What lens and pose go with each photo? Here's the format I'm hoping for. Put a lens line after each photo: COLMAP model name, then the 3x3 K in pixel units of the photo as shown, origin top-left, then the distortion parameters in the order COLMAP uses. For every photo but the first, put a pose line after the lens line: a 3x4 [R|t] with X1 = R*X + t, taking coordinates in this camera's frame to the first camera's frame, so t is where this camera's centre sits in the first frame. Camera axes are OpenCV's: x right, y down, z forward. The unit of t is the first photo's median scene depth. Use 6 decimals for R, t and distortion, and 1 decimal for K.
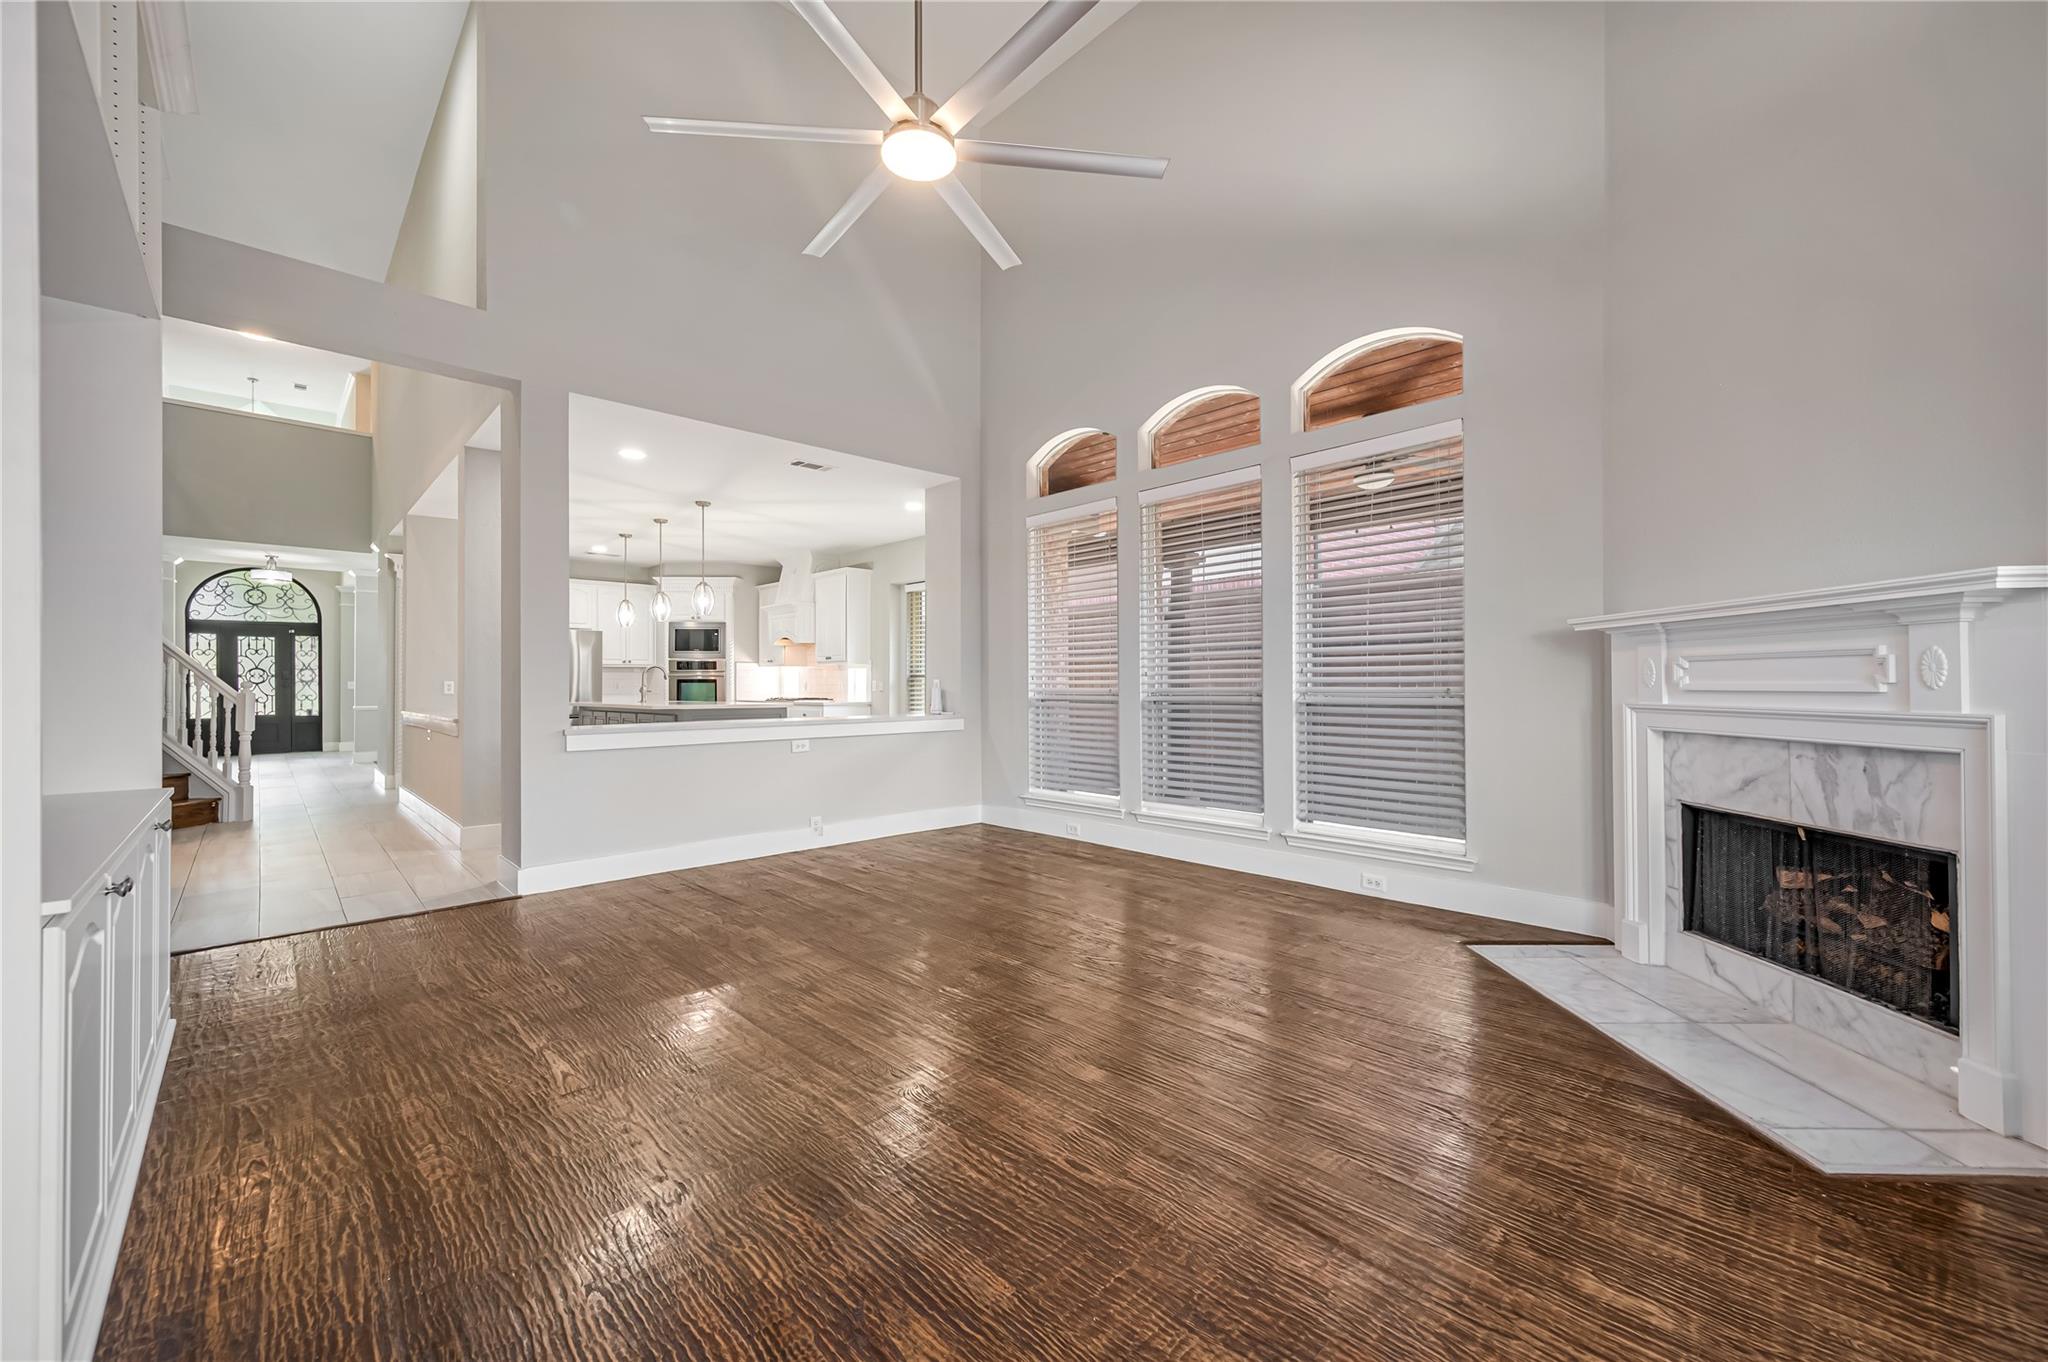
lens RADIAL K [[819.8, 0, 1024.0], [0, 819.8, 681.0], [0, 0, 1]] dist [0.005435, 0.000253]
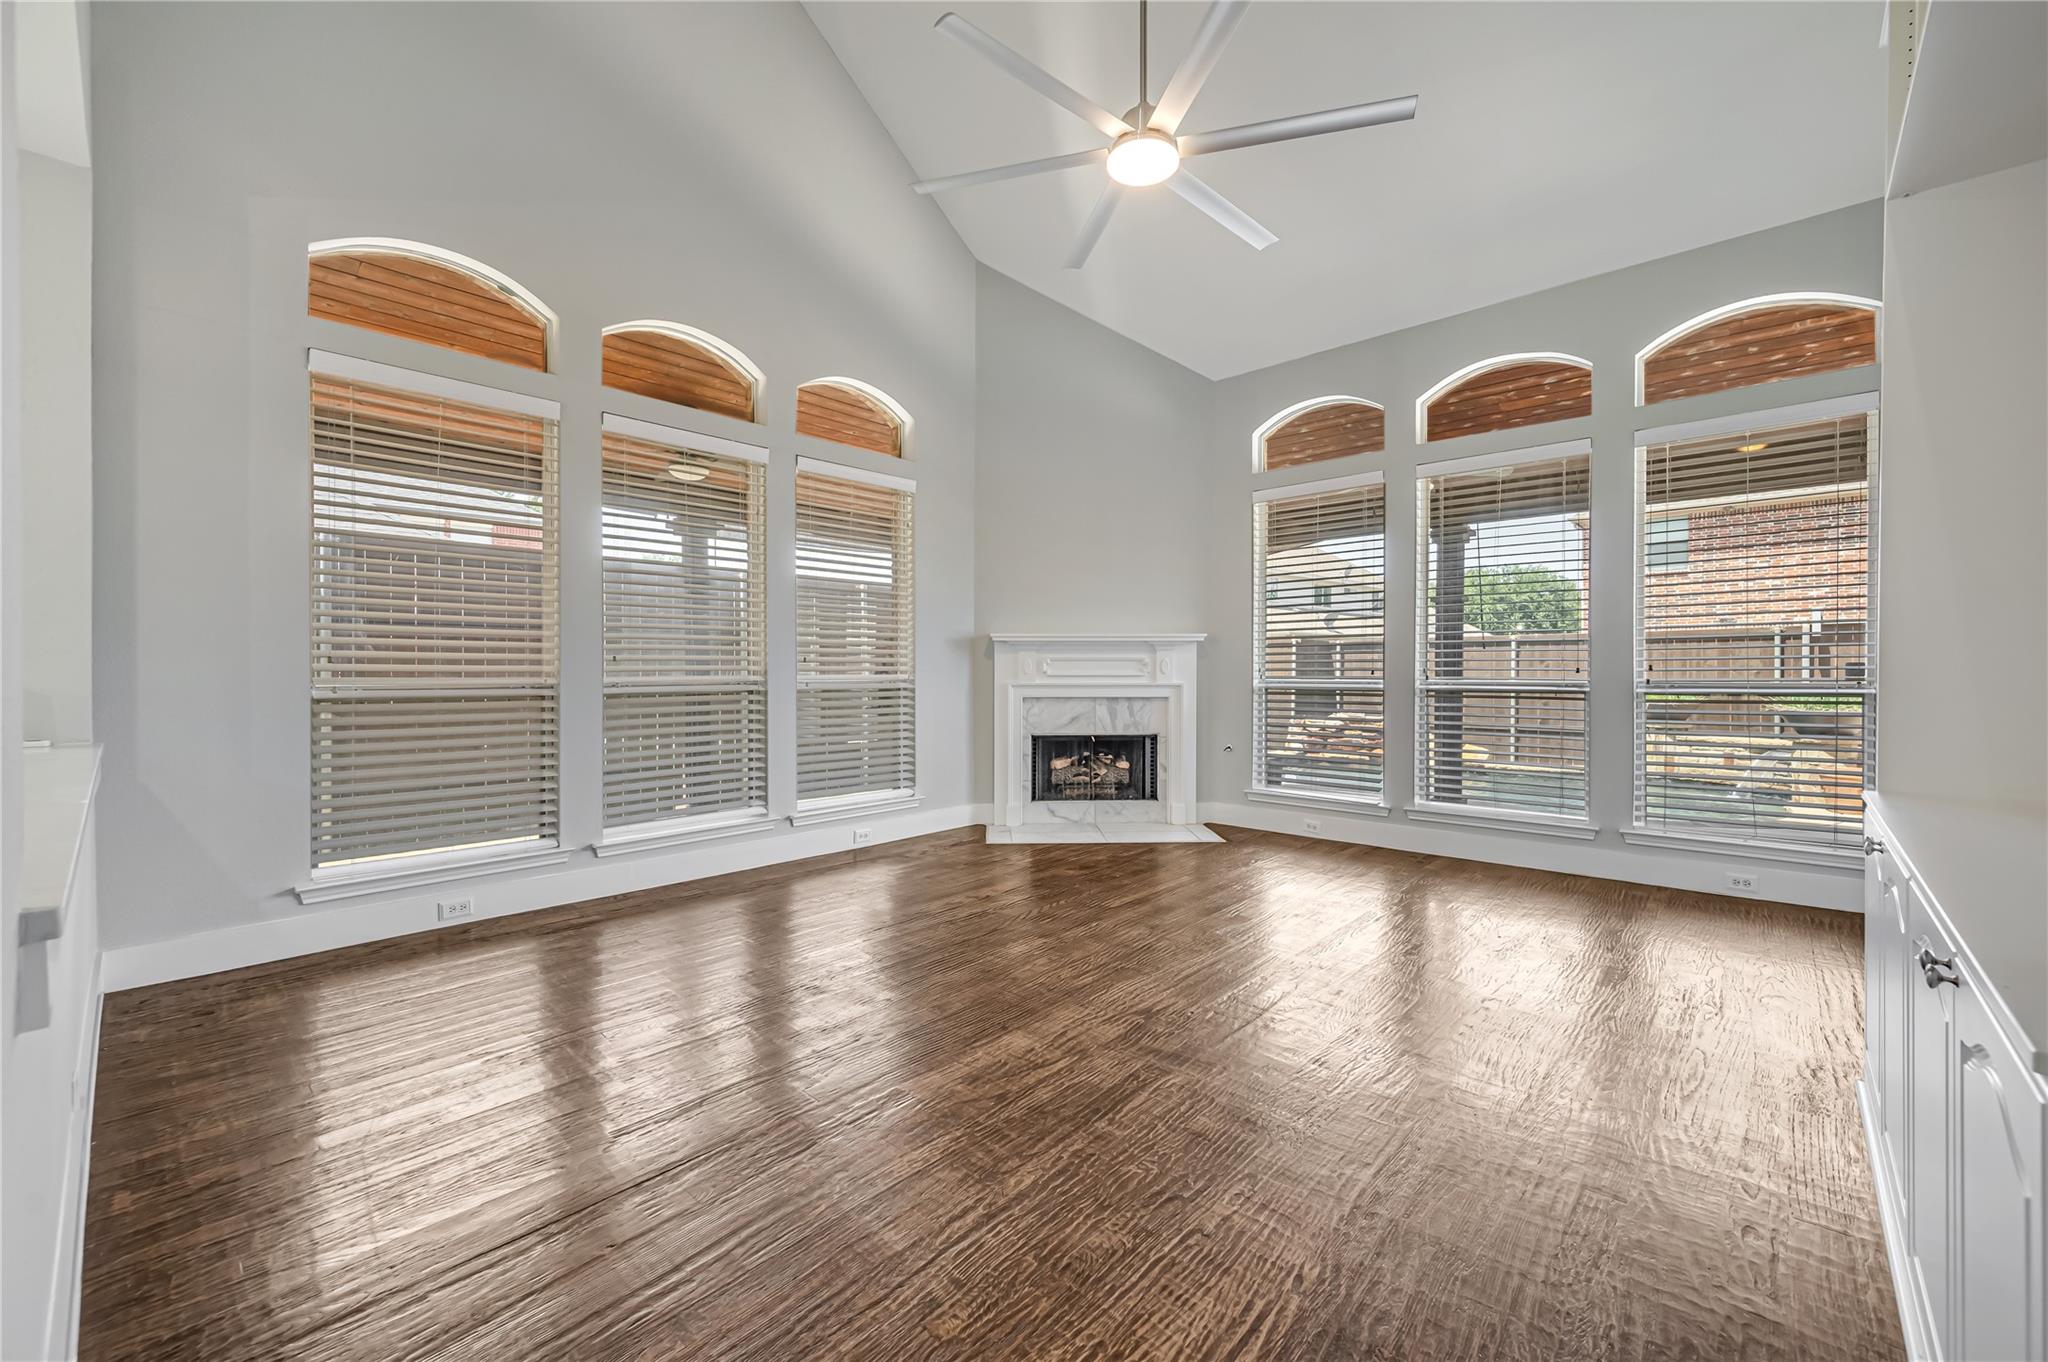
lens RADIAL K [[819.8, 0, 1024.0], [0, 819.8, 681.0], [0, 0, 1]] dist [0.005435, 0.000253]
pose [[-0.075998, -0.005012, 0.997095, -1.093599], [-0.001718, 0.999987, 0.004896, 0.014018], [-0.997107, -0.001341, -0.076005, 1.161934]]
